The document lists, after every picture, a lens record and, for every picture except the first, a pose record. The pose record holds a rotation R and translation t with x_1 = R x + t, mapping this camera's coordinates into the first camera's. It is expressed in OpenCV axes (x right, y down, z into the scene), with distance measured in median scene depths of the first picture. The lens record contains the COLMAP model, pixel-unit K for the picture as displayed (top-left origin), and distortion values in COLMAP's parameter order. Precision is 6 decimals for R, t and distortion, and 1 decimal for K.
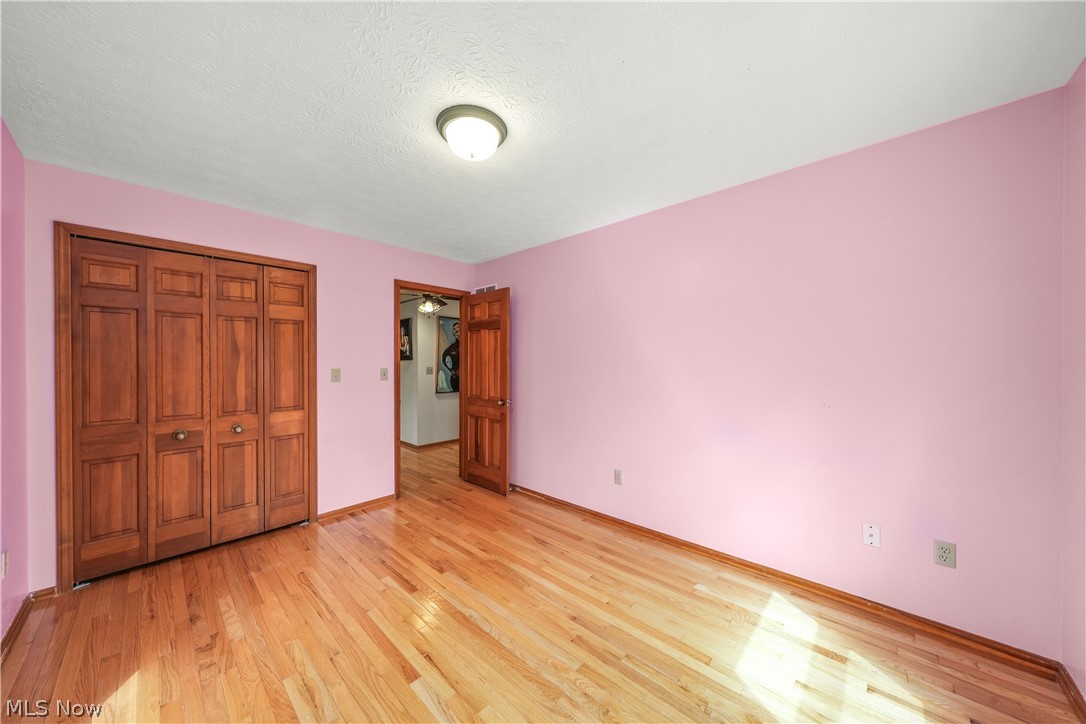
lens RADIAL K [[372.2, 0, 543.0], [0, 372.2, 362.0], [0, 0, 1]] dist [0.001055, 0.000090]
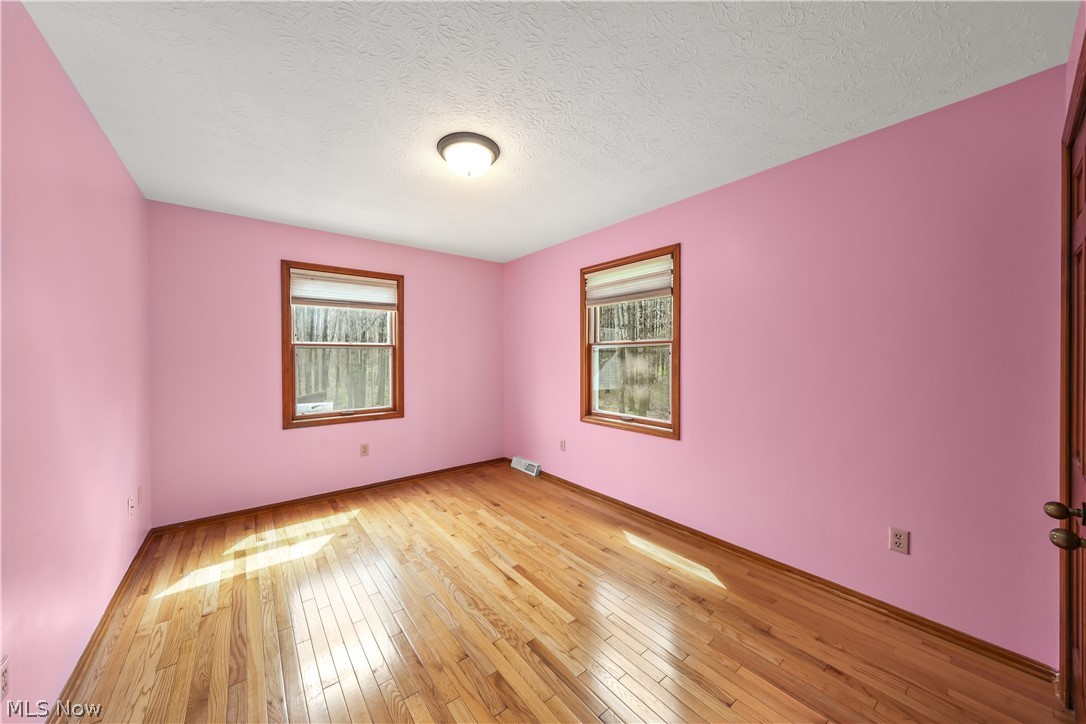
lens RADIAL K [[377.2, 0, 546.0], [0, 377.2, 355.4], [0, 0, 1]] dist [0.000835, 0.000148]
pose [[-0.990029, 0.009330, 0.140558, -0.590652], [0.008765, 0.999951, -0.004638, 0.019663], [-0.140594, -0.003360, -0.990062, 2.138996]]
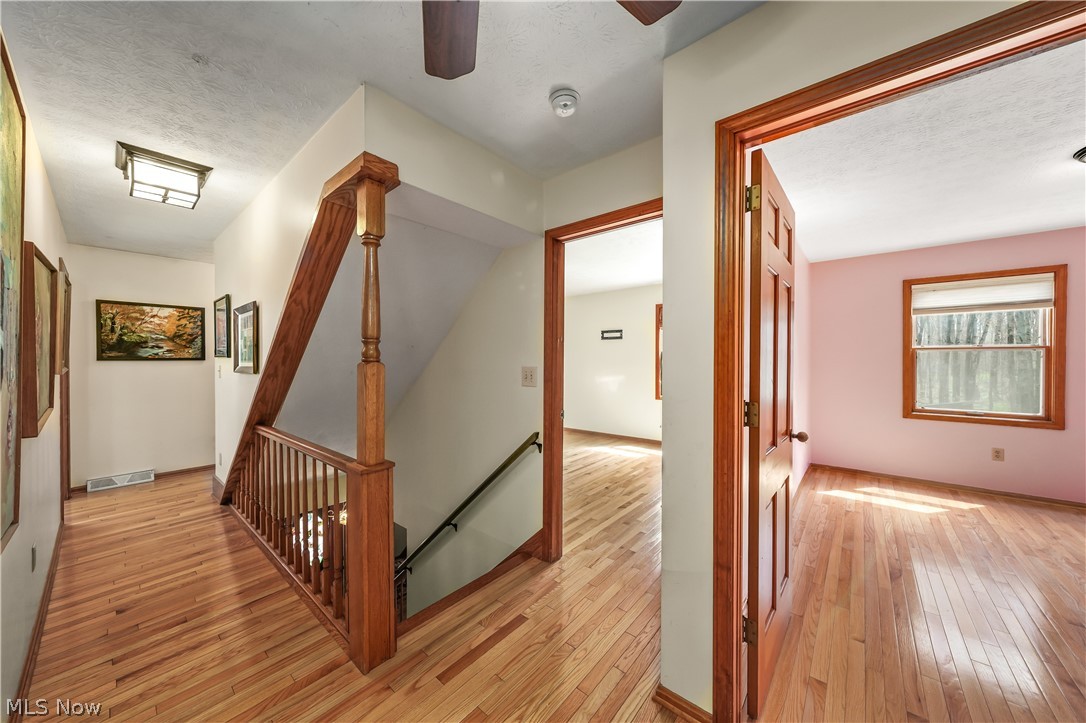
lens RADIAL K [[372.2, 0, 543.0], [0, 372.2, 361.5], [0, 0, 1]] dist [0.001055, 0.000090]
pose [[-0.044263, -0.003864, 0.999012, -1.194929], [-0.003116, 0.999988, 0.003730, 0.021268], [-0.999015, -0.002948, -0.044274, 2.753312]]
